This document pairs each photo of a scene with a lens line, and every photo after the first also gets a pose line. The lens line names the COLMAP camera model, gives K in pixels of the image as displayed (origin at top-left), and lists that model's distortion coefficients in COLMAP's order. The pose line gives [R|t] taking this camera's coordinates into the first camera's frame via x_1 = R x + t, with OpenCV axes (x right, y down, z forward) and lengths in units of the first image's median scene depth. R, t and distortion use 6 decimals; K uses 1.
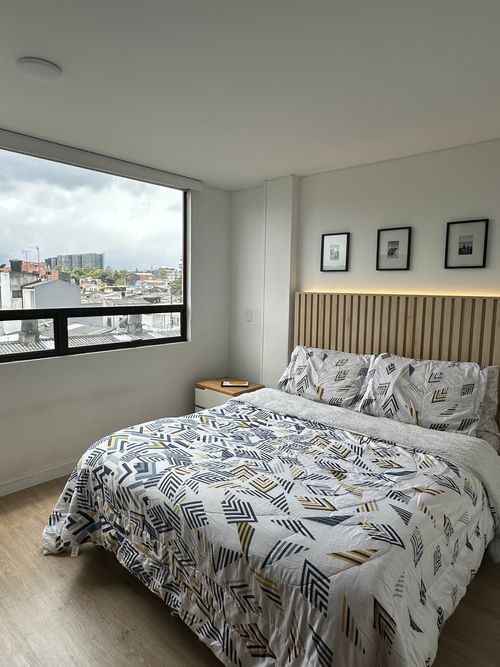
lens RADIAL K [[409.6, 0, 244.1], [0, 409.6, 334.2], [0, 0, 1]] dist [-0.015138, 0.000980]
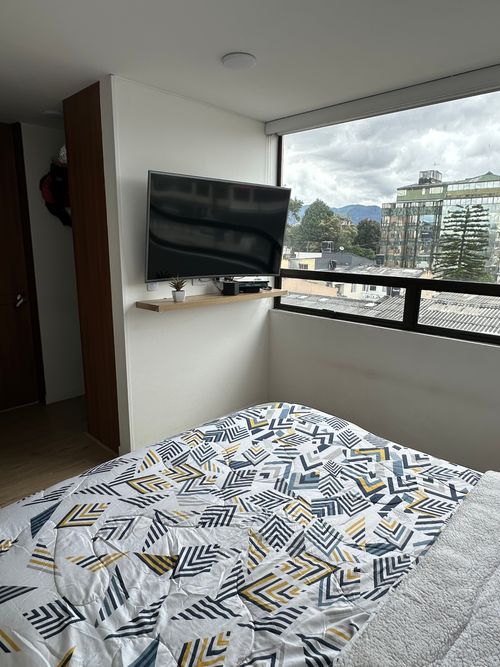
lens RADIAL K [[409.6, 0, 244.0], [0, 409.6, 332.2], [0, 0, 1]] dist [-0.015138, 0.000980]
pose [[-0.037697, 0.203940, -0.978257, 0.644827], [-0.132480, 0.969292, 0.207176, -0.117921], [0.990469, 0.137410, -0.009521, 0.917027]]
